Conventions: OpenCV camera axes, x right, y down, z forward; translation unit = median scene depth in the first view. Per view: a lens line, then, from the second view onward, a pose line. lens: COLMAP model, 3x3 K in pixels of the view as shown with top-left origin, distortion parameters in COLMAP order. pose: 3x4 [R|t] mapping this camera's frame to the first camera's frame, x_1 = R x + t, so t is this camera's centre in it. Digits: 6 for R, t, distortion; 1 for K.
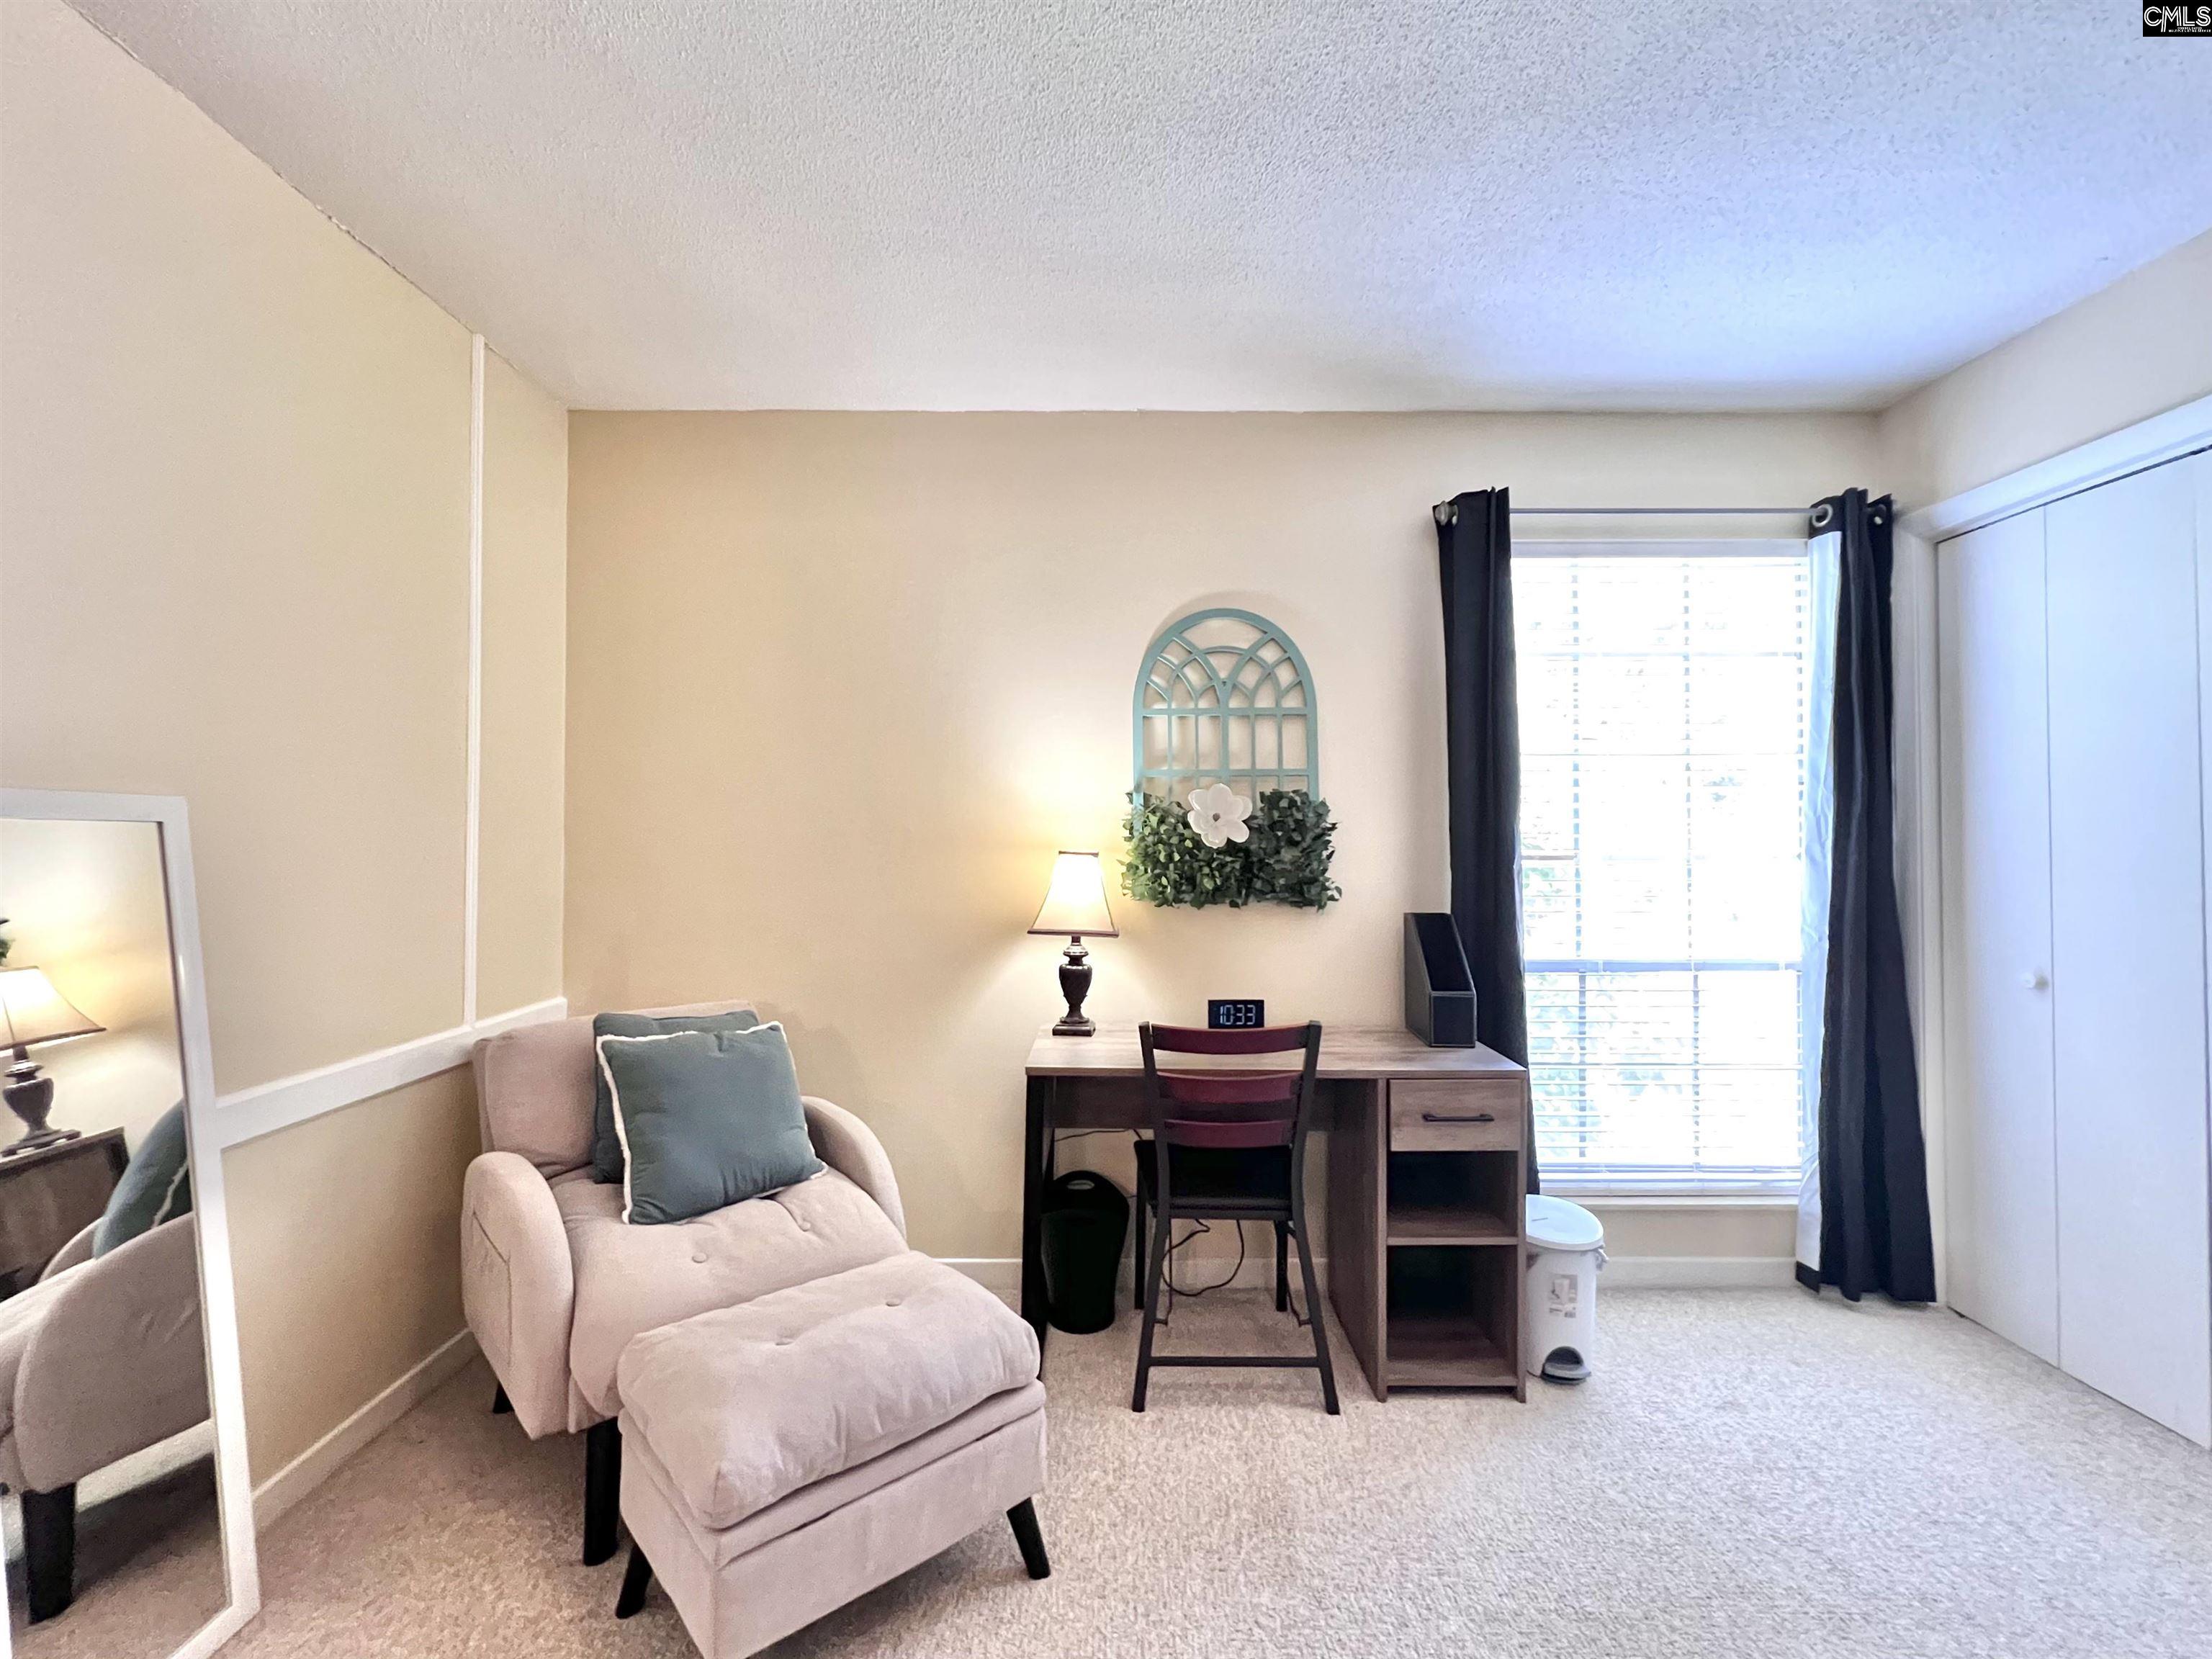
lens RADIAL K [[963.9, 0, 1108.8], [0, 963.9, 821.1], [0, 0, 1]] dist [-0.000784, -0.000253]
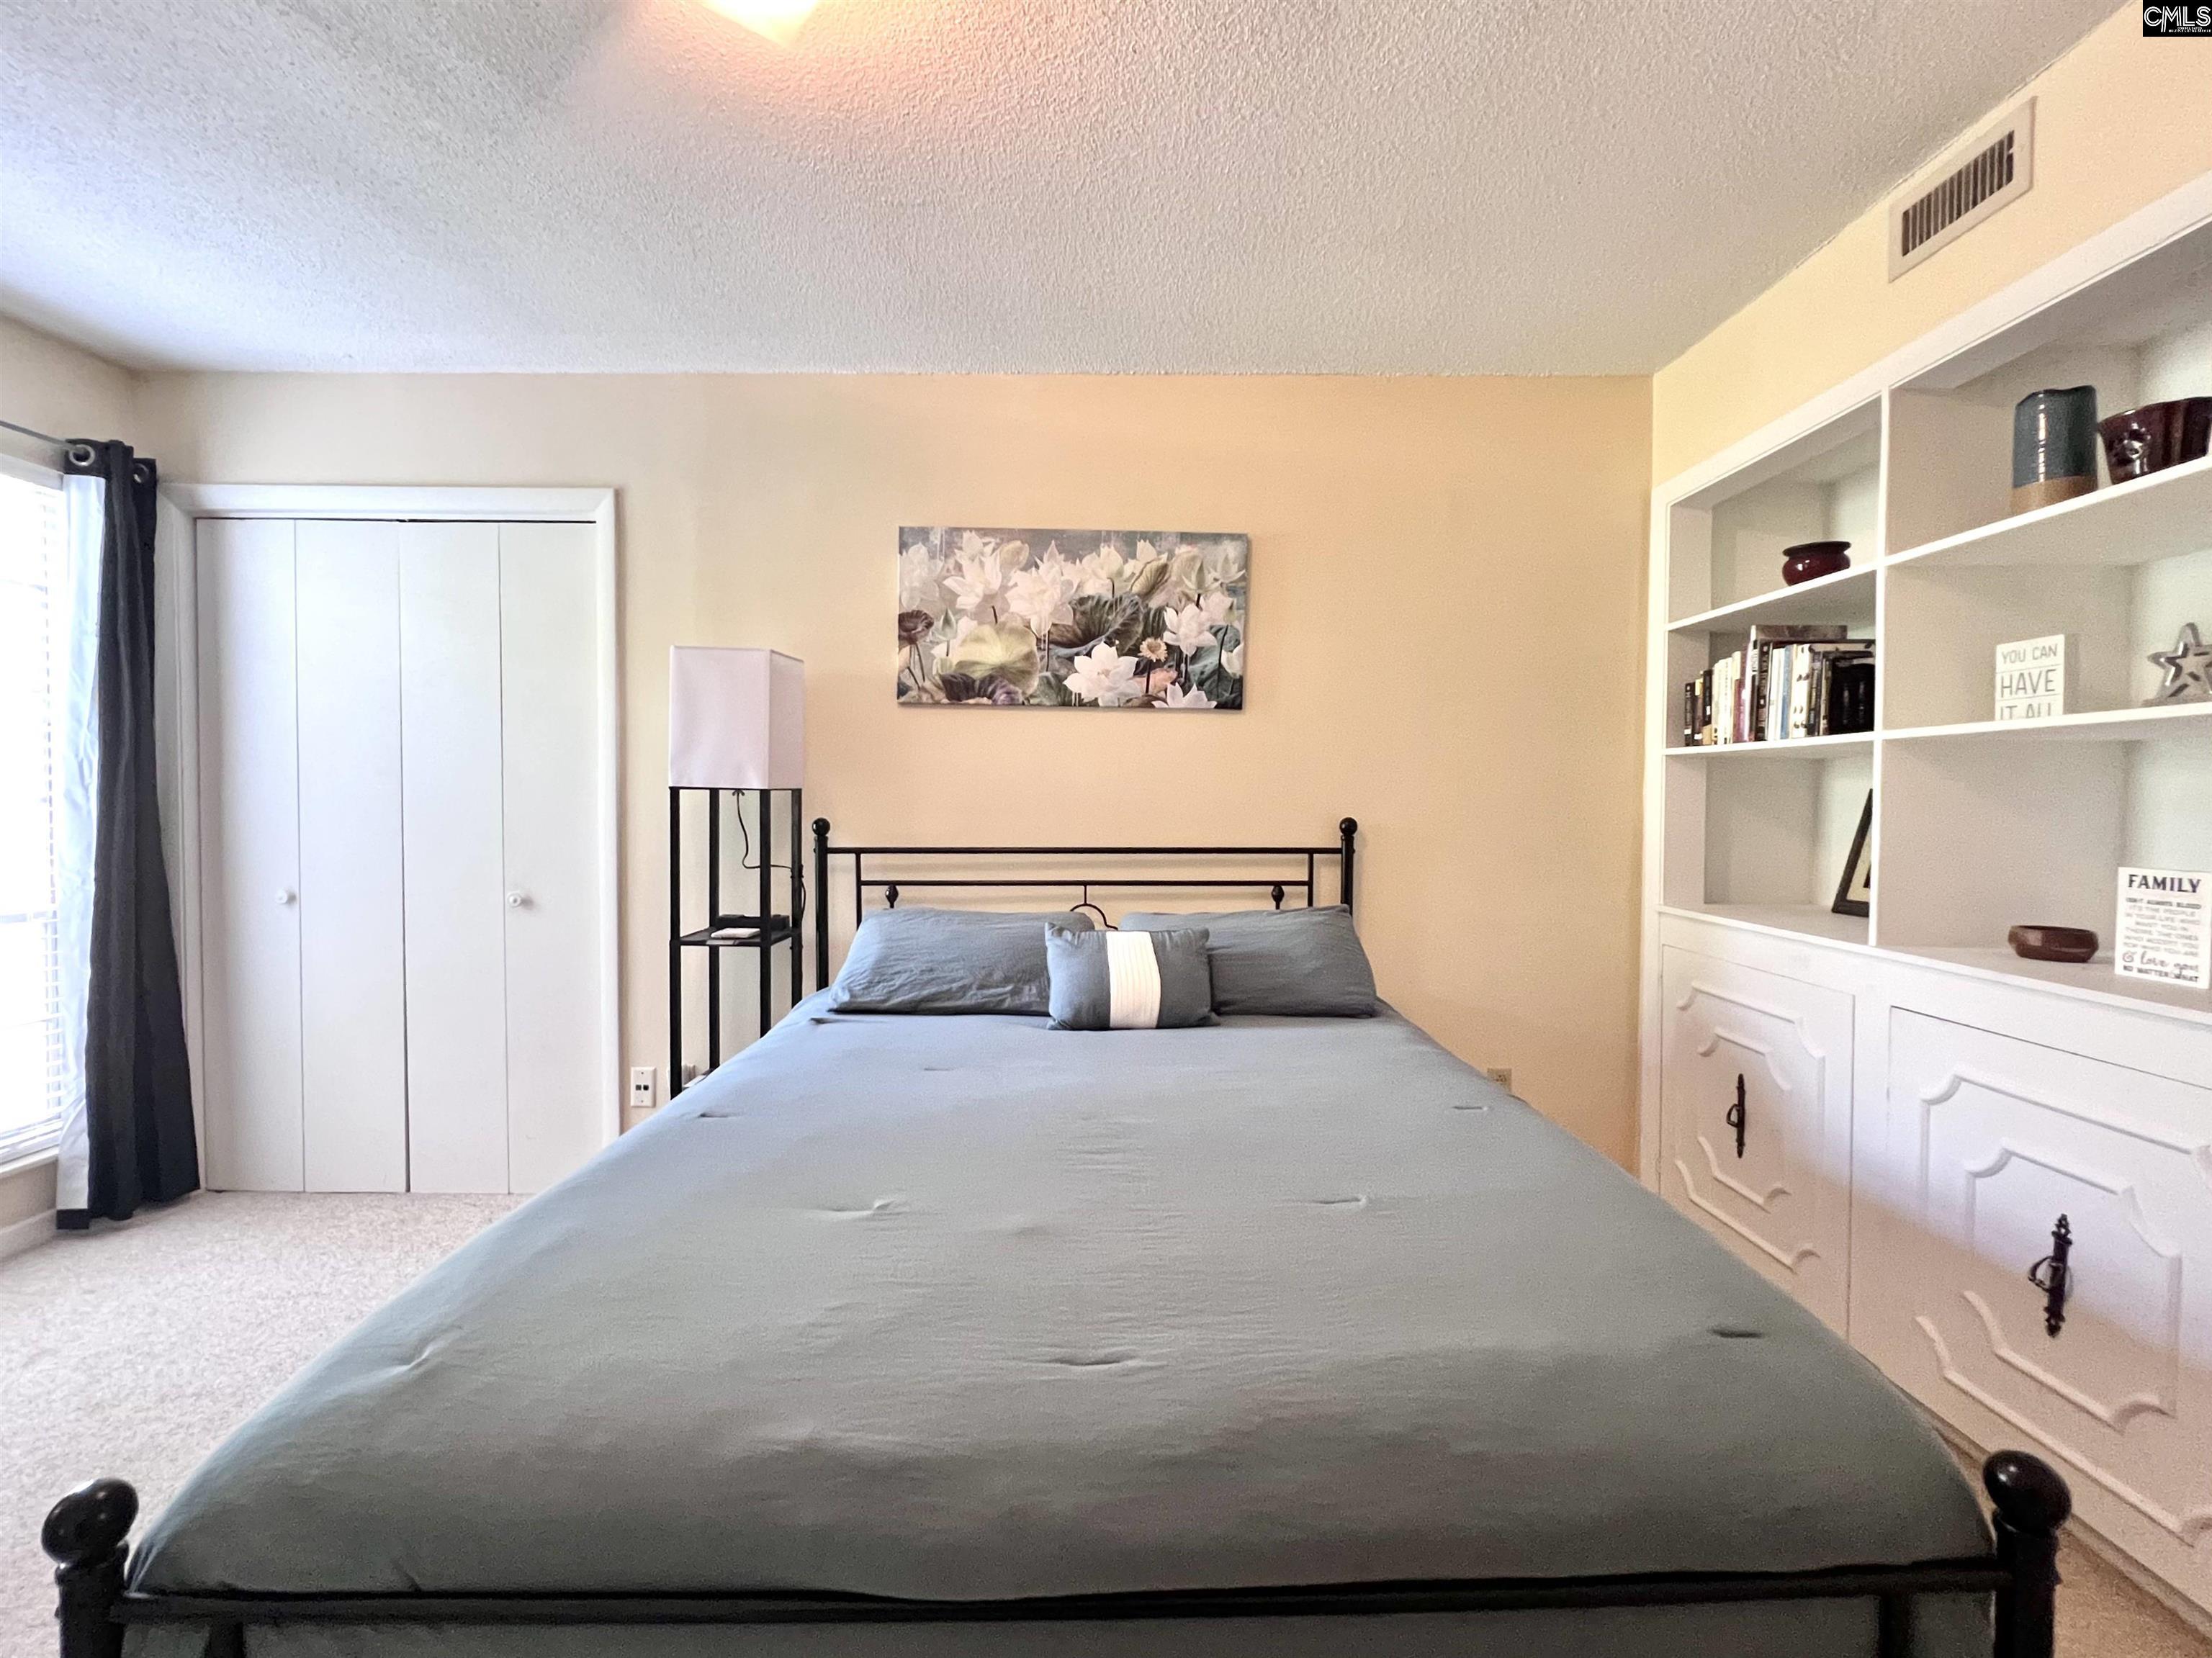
lens RADIAL K [[977.2, 0, 1106.5], [0, 977.2, 824.9], [0, 0, 1]] dist [-0.000347, -0.000038]
pose [[0.005524, -0.030092, 0.999532, -0.271921], [-0.027685, 0.999159, 0.030234, 0.002626], [-0.999601, -0.027839, 0.004686, -0.067395]]
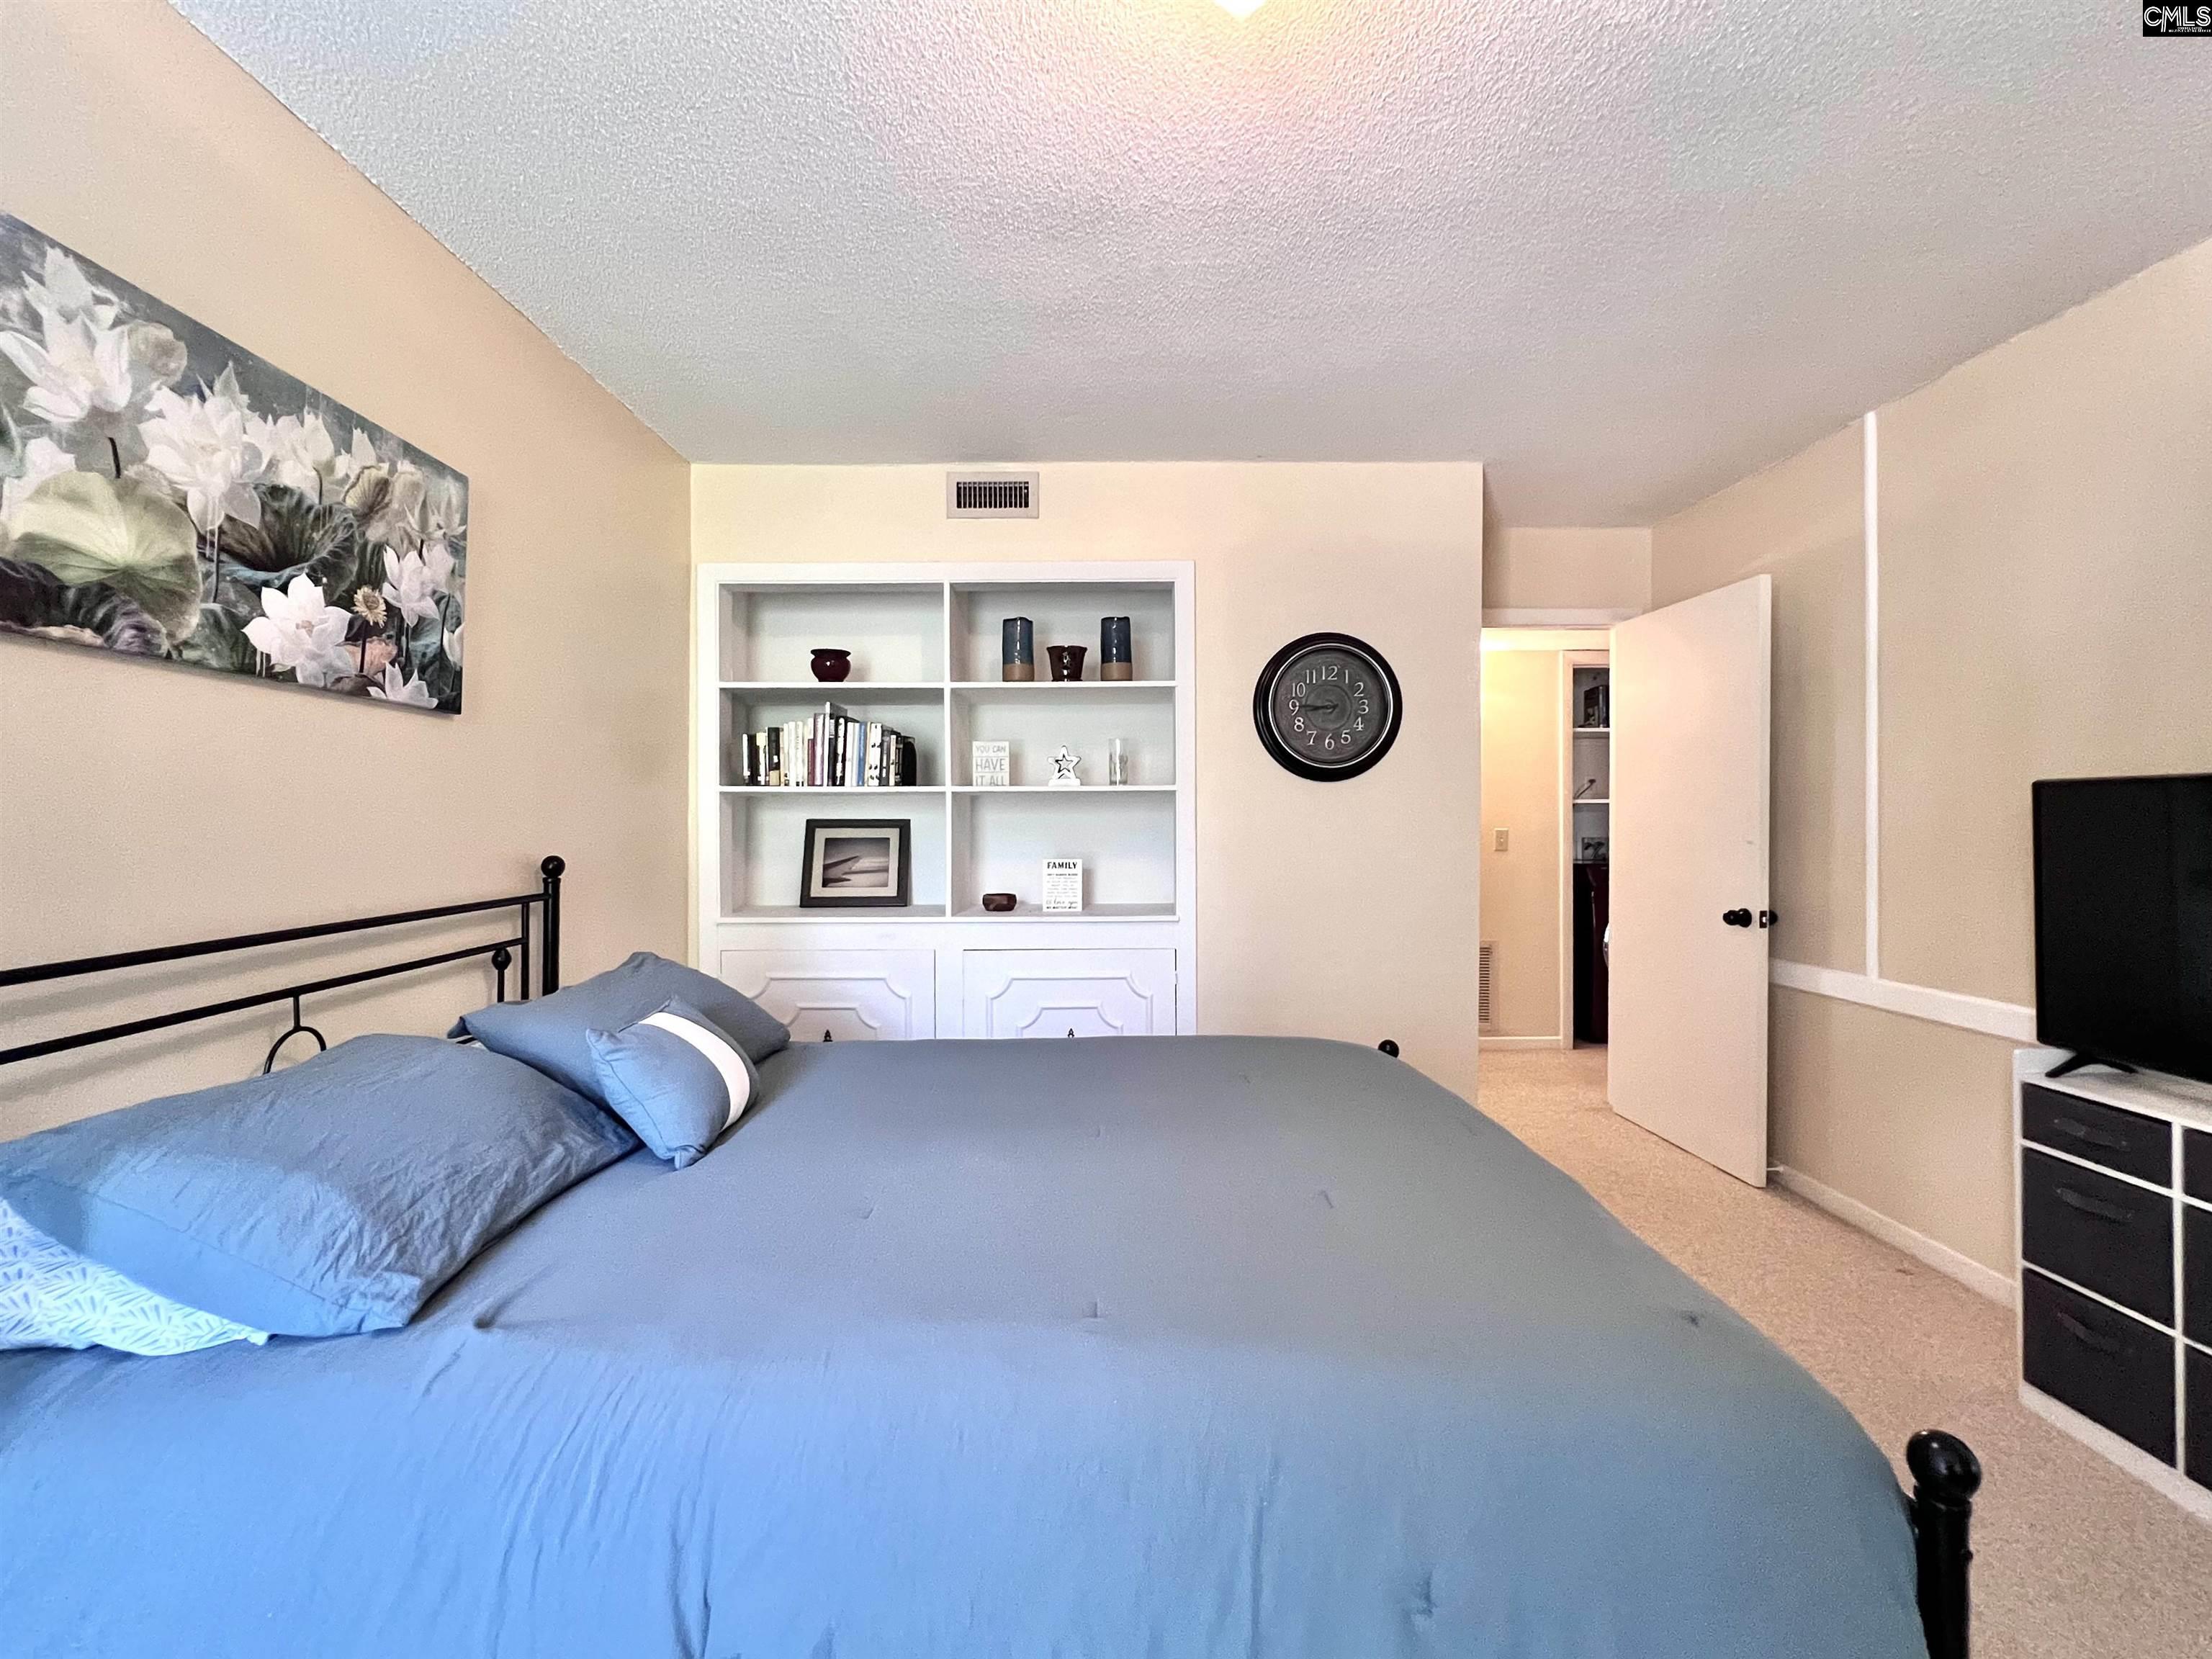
lens RADIAL K [[951.3, 0, 1105.0], [0, 951.3, 824.0], [0, 0, 1]] dist [-0.001122, 0.000001]
pose [[-0.999977, 0.000977, -0.006663, 0.312116], [0.001094, 0.999845, -0.017573, 0.006286], [0.006645, -0.017580, -0.999823, 0.573186]]
